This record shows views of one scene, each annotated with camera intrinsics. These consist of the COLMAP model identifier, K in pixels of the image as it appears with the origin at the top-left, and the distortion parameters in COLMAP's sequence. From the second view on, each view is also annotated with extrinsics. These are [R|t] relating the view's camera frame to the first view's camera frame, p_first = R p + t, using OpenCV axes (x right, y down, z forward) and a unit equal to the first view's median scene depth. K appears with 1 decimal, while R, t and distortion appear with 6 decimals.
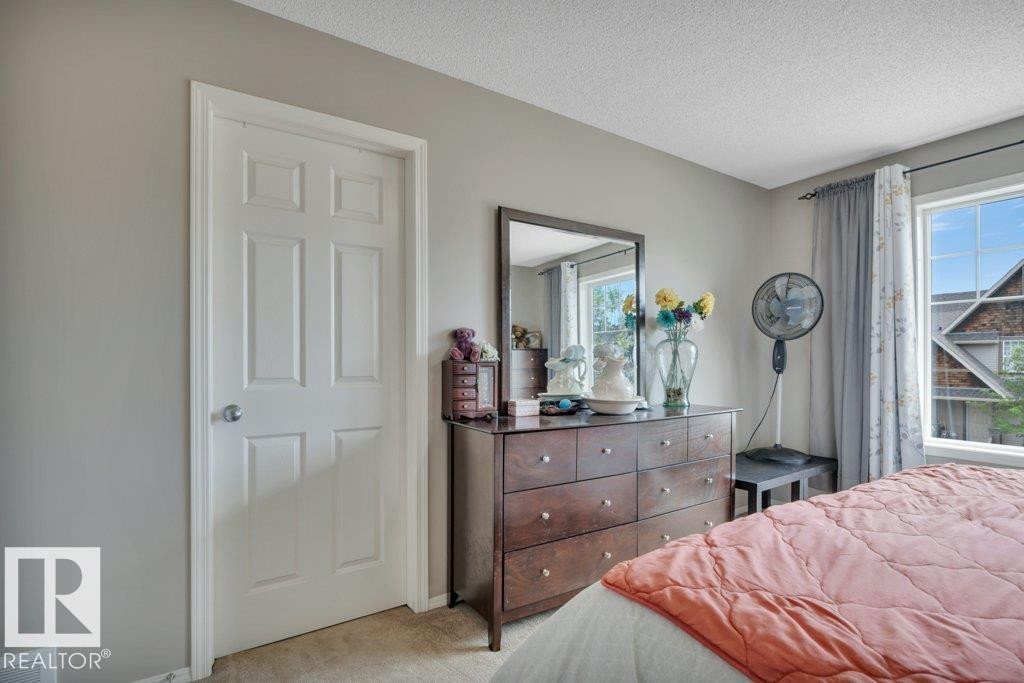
lens RADIAL K [[488.0, 0, 508.1], [0, 488.0, 358.8], [0, 0, 1]] dist [-0.000183, -0.000071]
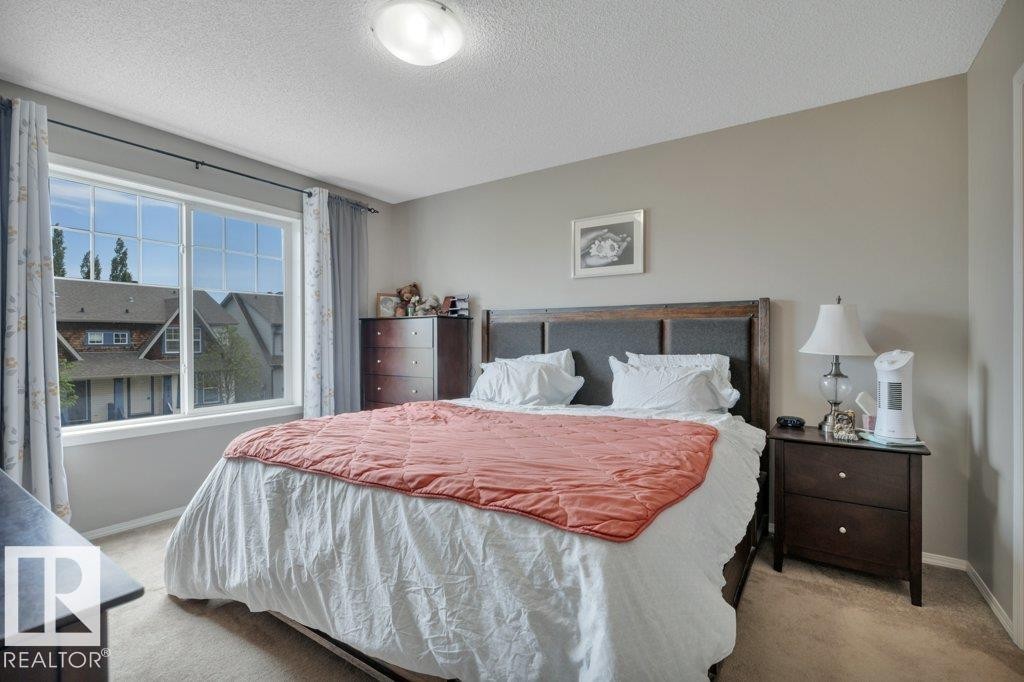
lens RADIAL K [[452.0, 0, 512.0], [0, 452.0, 341.0], [0, 0, 1]] dist [-0.001155, -0.000345]
pose [[-0.385137, -0.009038, 0.922815, -0.638447], [-0.006156, 0.999955, 0.007224, -0.017469], [-0.922839, -0.002898, -0.385176, 1.542333]]
